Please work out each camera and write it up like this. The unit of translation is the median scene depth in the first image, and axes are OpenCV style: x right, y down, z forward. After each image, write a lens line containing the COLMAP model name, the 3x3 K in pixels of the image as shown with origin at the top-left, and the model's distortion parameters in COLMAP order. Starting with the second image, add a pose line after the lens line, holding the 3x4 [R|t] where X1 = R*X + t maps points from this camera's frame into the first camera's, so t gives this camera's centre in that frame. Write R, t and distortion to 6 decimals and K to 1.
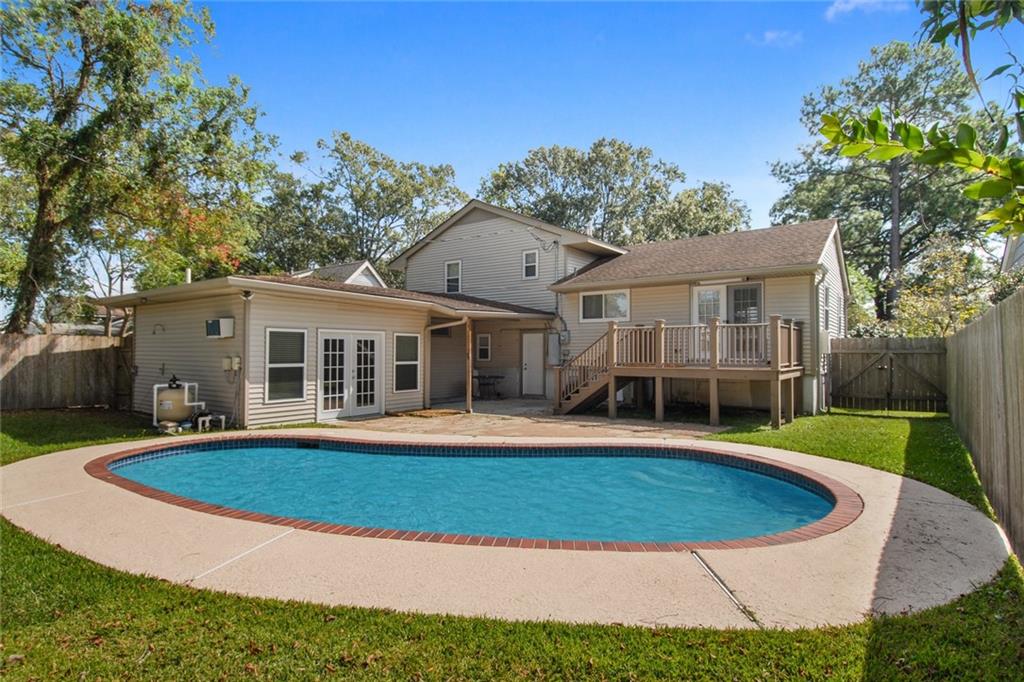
lens RADIAL K [[546.8, 0, 512.0], [0, 546.8, 341.0], [0, 0, 1]] dist [0.017256, 0.000075]
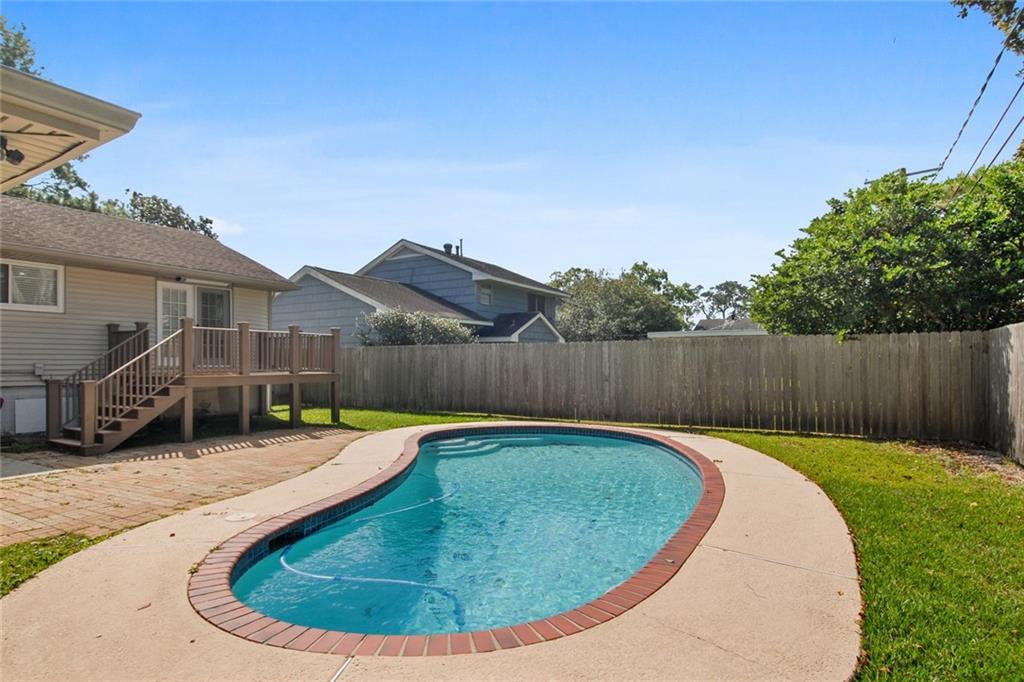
lens RADIAL K [[546.8, 0, 512.0], [0, 546.8, 341.0], [0, 0, 1]] dist [0.017256, 0.000075]
pose [[-0.099122, 0.034375, 0.994481, -0.618785], [-0.015208, 0.999234, -0.036055, 0.016921], [-0.994959, -0.018698, -0.098524, 0.593320]]
